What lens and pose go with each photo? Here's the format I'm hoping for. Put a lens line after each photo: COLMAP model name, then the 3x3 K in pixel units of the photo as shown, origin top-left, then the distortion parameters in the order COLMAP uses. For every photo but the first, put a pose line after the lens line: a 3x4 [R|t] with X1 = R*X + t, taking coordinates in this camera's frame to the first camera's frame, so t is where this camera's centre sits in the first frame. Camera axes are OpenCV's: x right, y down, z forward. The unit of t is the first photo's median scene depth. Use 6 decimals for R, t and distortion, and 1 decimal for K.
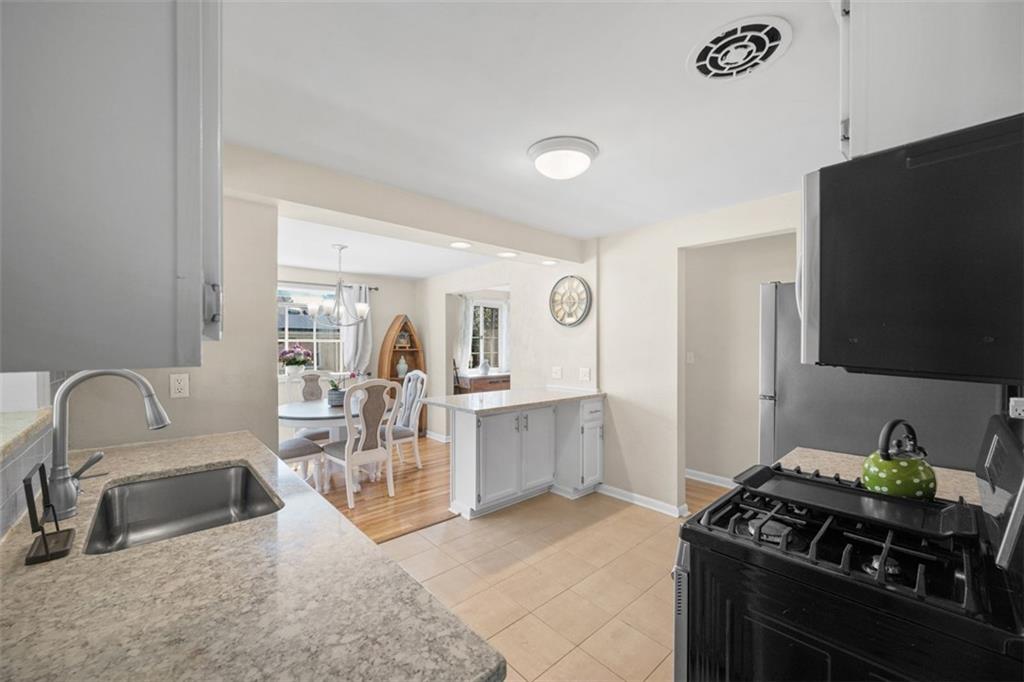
lens RADIAL K [[400.5, 0, 511.8], [0, 400.5, 343.5], [0, 0, 1]] dist [0.000084, 0.000383]
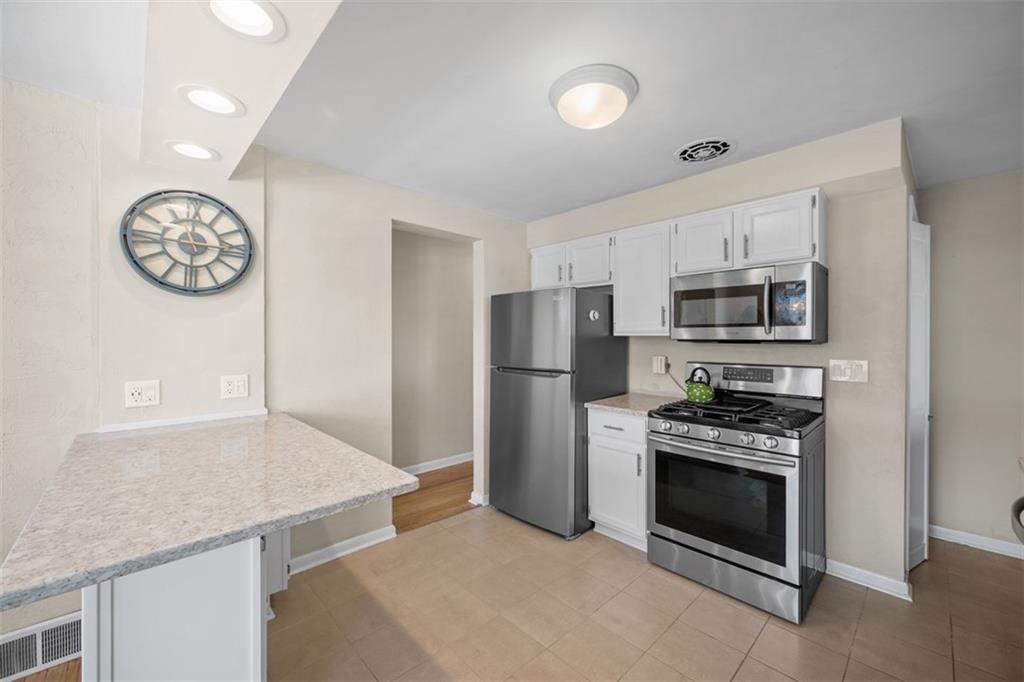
lens RADIAL K [[404.2, 0, 510.2], [0, 404.2, 338.6], [0, 0, 1]] dist [0.001083, 0.000534]
pose [[-0.012635, -0.002449, 0.999917, -0.307800], [-0.000599, 0.999997, 0.002442, 0.008546], [-0.999920, -0.000568, -0.012636, 0.528866]]
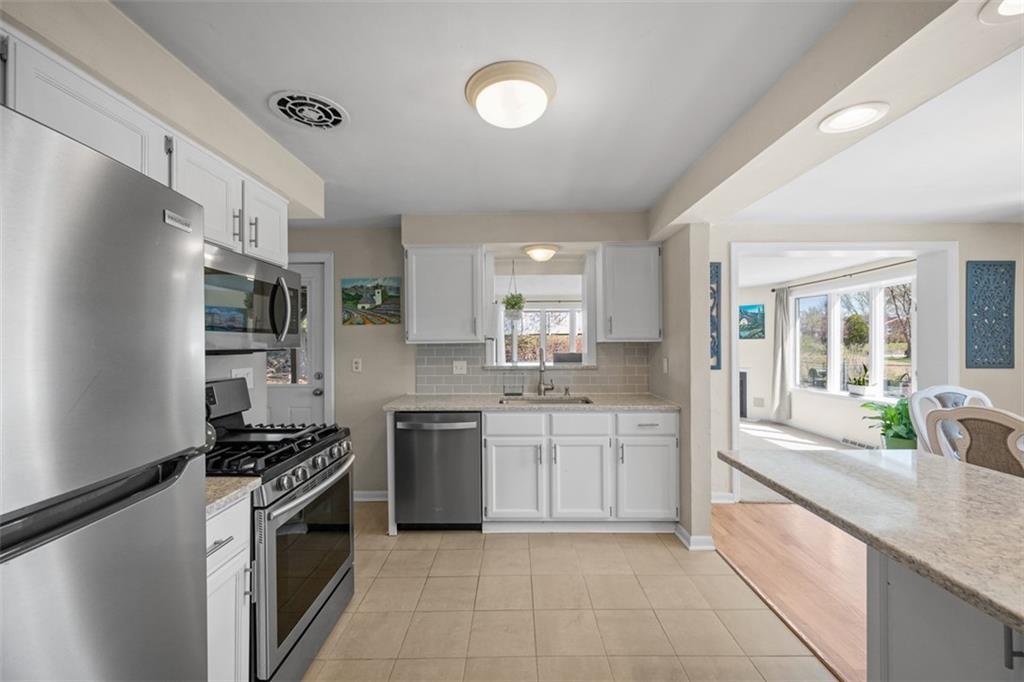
lens RADIAL K [[400.5, 0, 511.8], [0, 400.5, 343.5], [0, 0, 1]] dist [0.000084, 0.000383]
pose [[-0.681532, 0.002607, -0.731784, 0.324707], [0.004869, 0.999988, -0.000972, 0.006626], [0.731772, -0.004225, -0.681536, 0.689875]]
